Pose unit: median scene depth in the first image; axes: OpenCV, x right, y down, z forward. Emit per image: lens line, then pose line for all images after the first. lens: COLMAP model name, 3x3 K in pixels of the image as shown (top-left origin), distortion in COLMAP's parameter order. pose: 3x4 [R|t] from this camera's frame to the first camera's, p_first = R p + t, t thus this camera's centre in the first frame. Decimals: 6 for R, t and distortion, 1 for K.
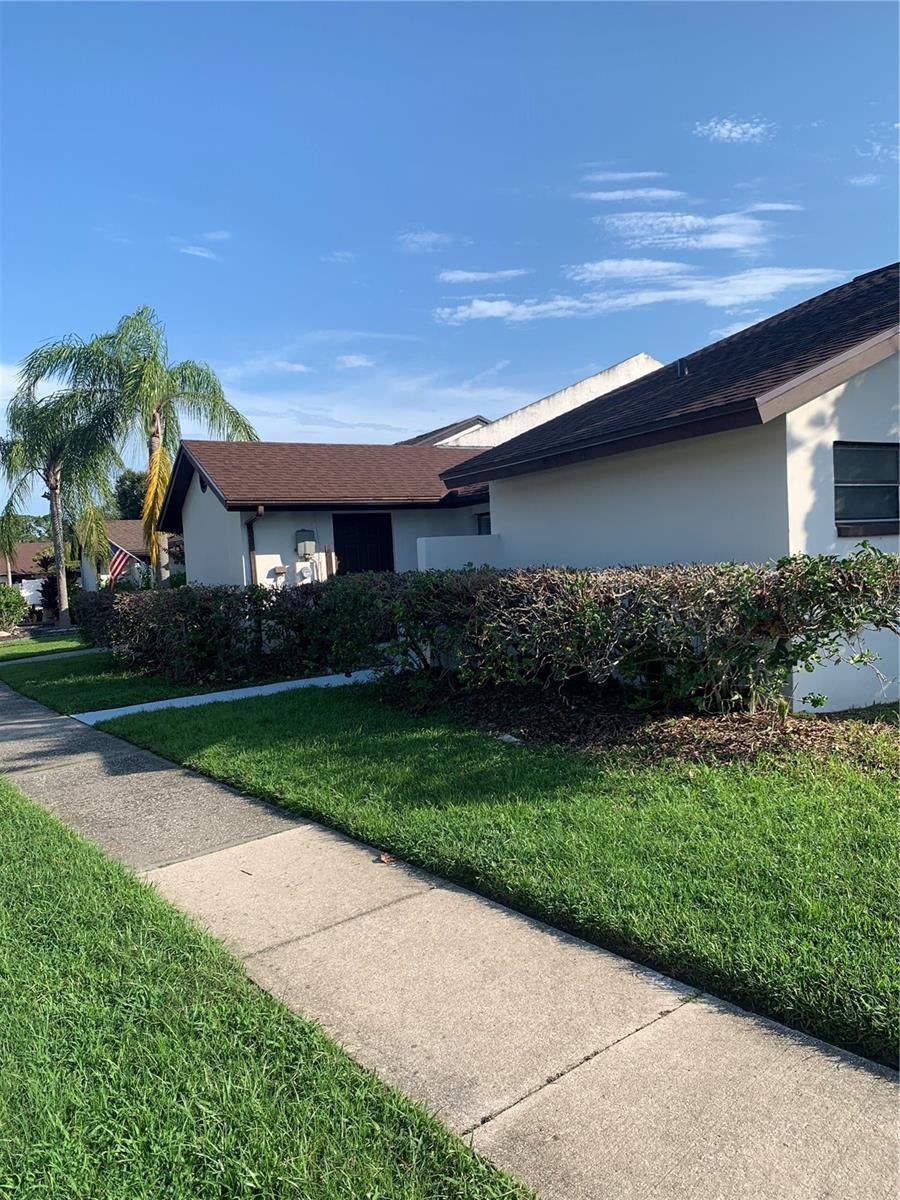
lens RADIAL K [[931.1, 0, 445.6], [0, 931.1, 602.4], [0, 0, 1]] dist [0.040642, -0.049113]
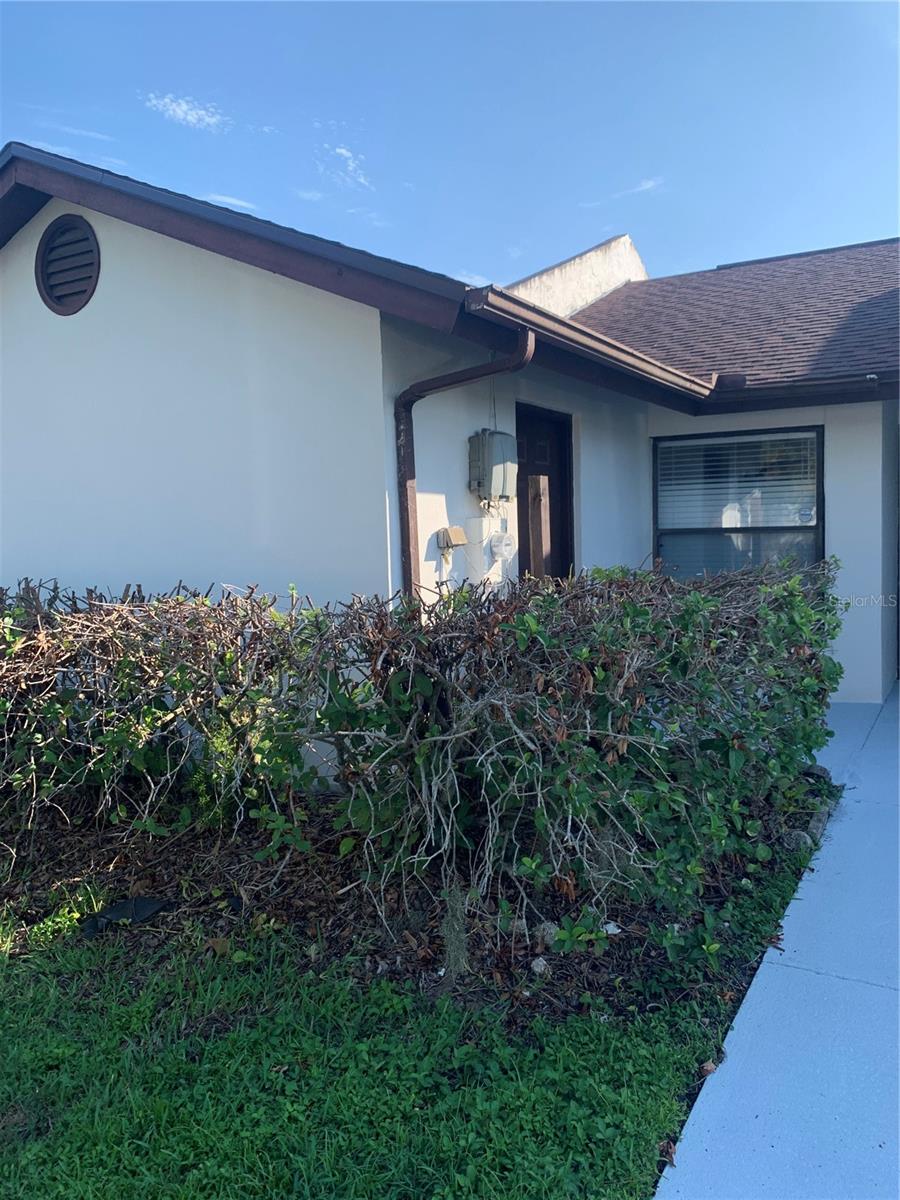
lens RADIAL K [[931.1, 0, 452.1], [0, 931.1, 599.5], [0, 0, 1]] dist [0.040642, -0.049113]
pose [[0.830153, -0.023909, 0.557023, -0.751946], [0.022615, 0.999702, 0.009206, -0.029701], [-0.557077, 0.004955, 0.830446, 1.404938]]
